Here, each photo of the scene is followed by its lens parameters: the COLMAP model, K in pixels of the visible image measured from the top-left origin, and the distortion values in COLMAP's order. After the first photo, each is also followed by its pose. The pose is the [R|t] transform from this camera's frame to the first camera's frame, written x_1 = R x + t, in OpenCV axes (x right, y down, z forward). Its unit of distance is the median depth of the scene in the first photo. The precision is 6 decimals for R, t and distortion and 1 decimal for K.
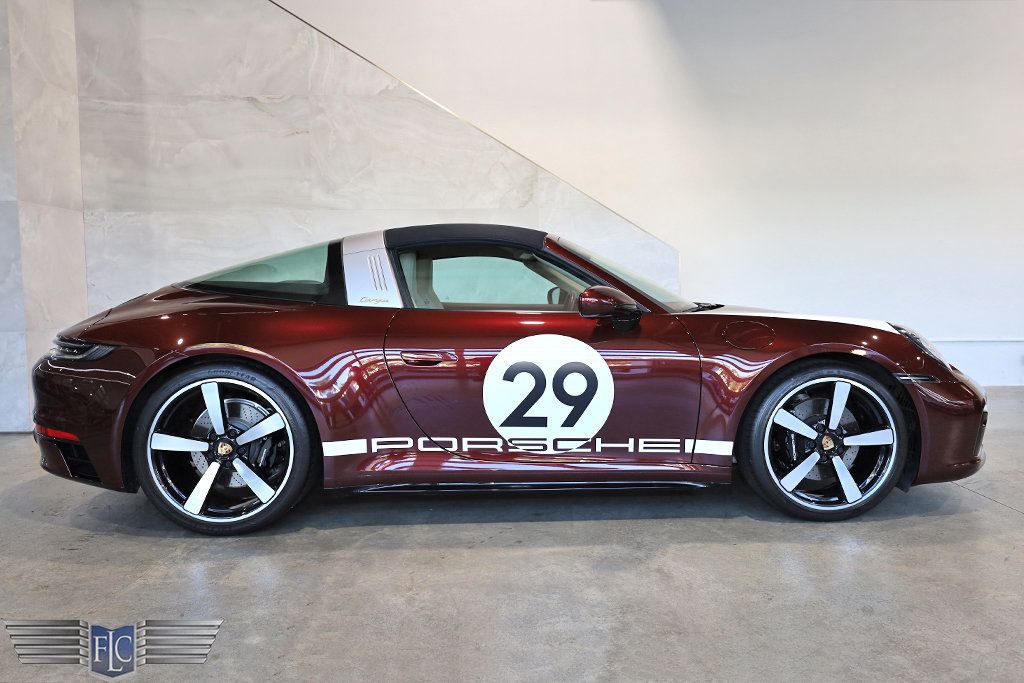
lens RADIAL K [[790.3, 0, 525.0], [0, 790.3, 329.9], [0, 0, 1]] dist [0.003906, -0.006433]
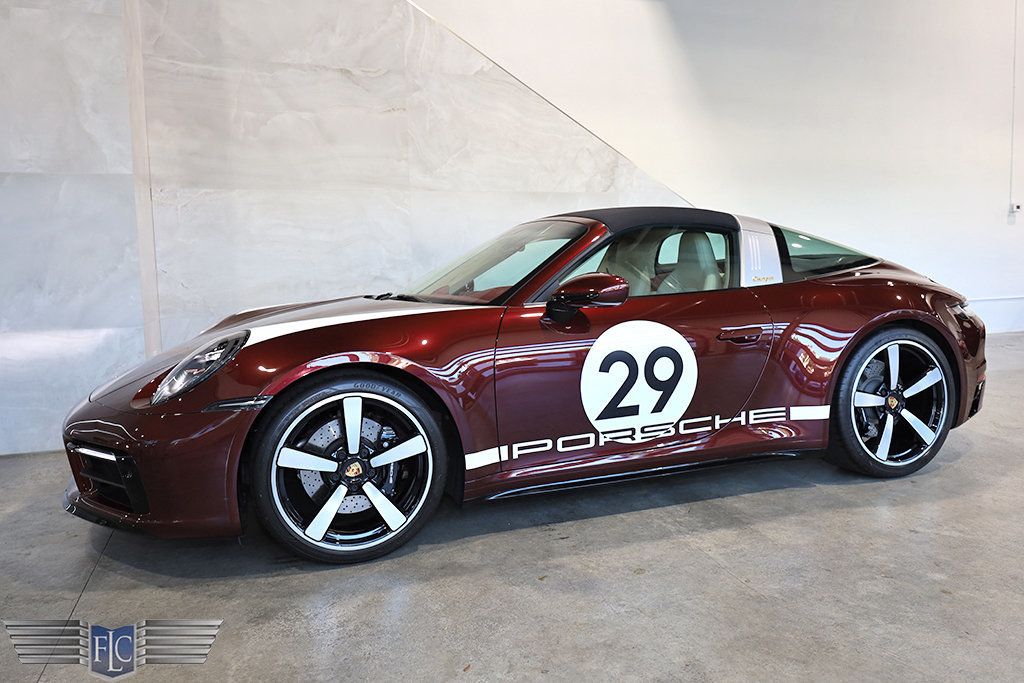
lens RADIAL K [[780.1, 0, 517.7], [0, 780.1, 321.2], [0, 0, 1]] dist [0.005475, -0.008654]
pose [[0.942294, -0.038142, 0.332606, -0.472822], [0.034067, 0.999256, 0.018075, -0.004927], [-0.333048, -0.005701, 0.942893, 0.056473]]
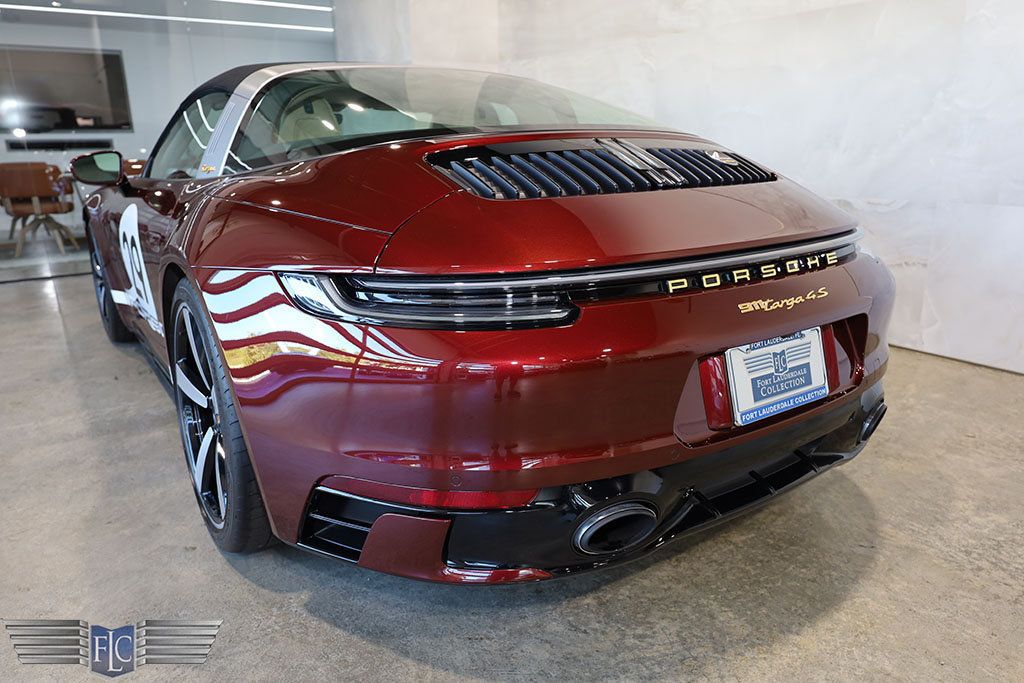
lens RADIAL K [[720.6, 0, 496.3], [0, 720.6, 343.8], [0, 0, 1]] dist [-0.006810, 0.004959]
pose [[0.531346, 0.230807, -0.815107, 0.297448], [-0.035936, 0.967445, 0.250517, -0.031057], [0.846392, -0.103820, 0.522343, 0.467335]]
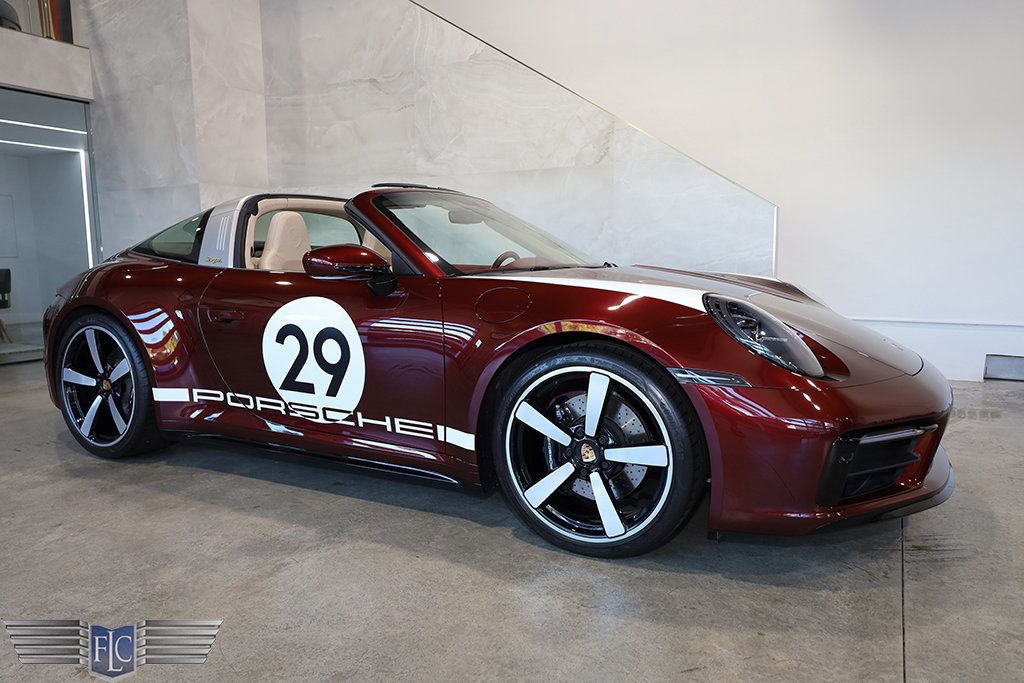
lens RADIAL K [[733.2, 0, 492.2], [0, 733.2, 330.4], [0, 0, 1]] dist [0.014767, -0.002905]
pose [[0.849574, 0.054248, -0.524673, 0.359127], [-0.027327, 0.997888, 0.058926, -0.006174], [0.526762, -0.035724, 0.849262, 0.197654]]
